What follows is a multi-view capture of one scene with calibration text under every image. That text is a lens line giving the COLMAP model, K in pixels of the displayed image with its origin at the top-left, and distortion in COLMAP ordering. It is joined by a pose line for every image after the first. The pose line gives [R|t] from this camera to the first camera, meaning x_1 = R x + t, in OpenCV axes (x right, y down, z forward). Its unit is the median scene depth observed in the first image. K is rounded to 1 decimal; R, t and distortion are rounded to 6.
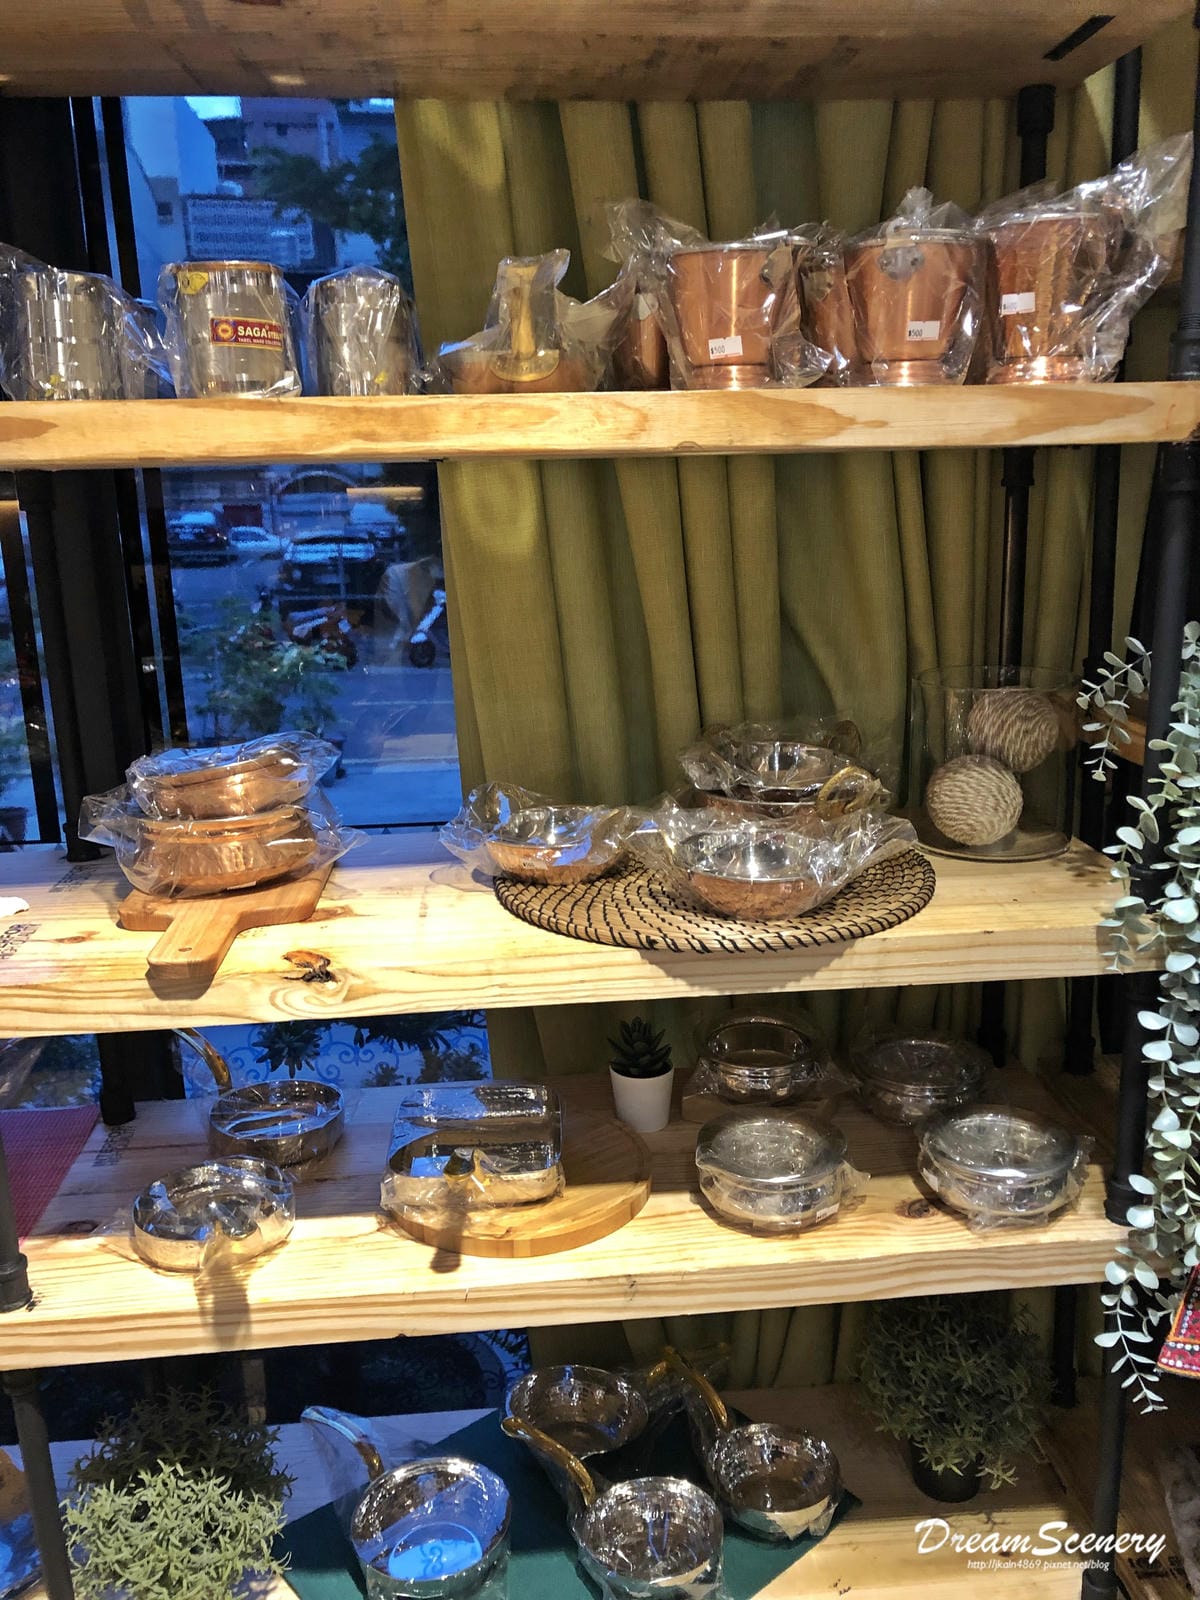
lens RADIAL K [[1305.7, 0, 602.8], [0, 1305.7, 800.9], [0, 0, 1]] dist [-0.003256, -0.000002]
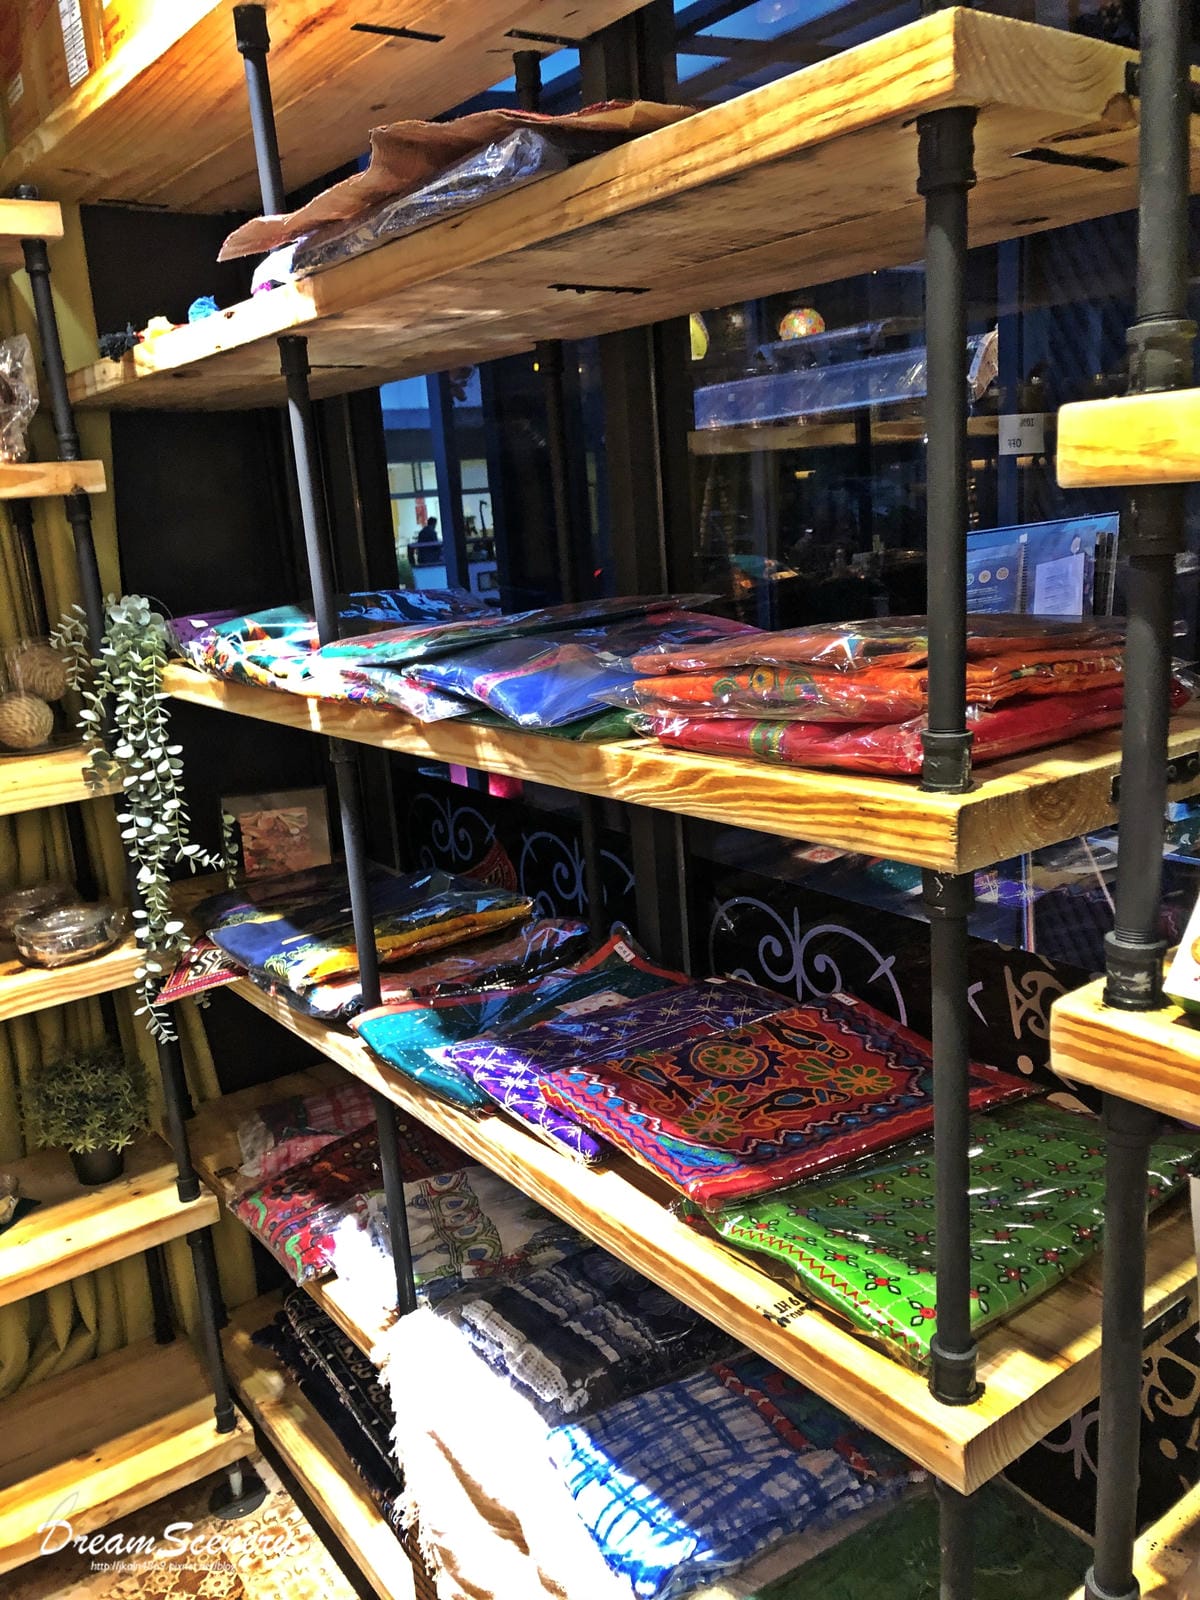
lens RADIAL K [[1305.7, 0, 599.3], [0, 1305.7, 796.3], [0, 0, 1]] dist [-0.003256, -0.000002]
pose [[0.855450, -0.152434, 0.494944, 0.100648], [0.170995, 0.985240, 0.007893, 0.234711], [-0.488842, 0.077881, 0.868889, -0.847434]]
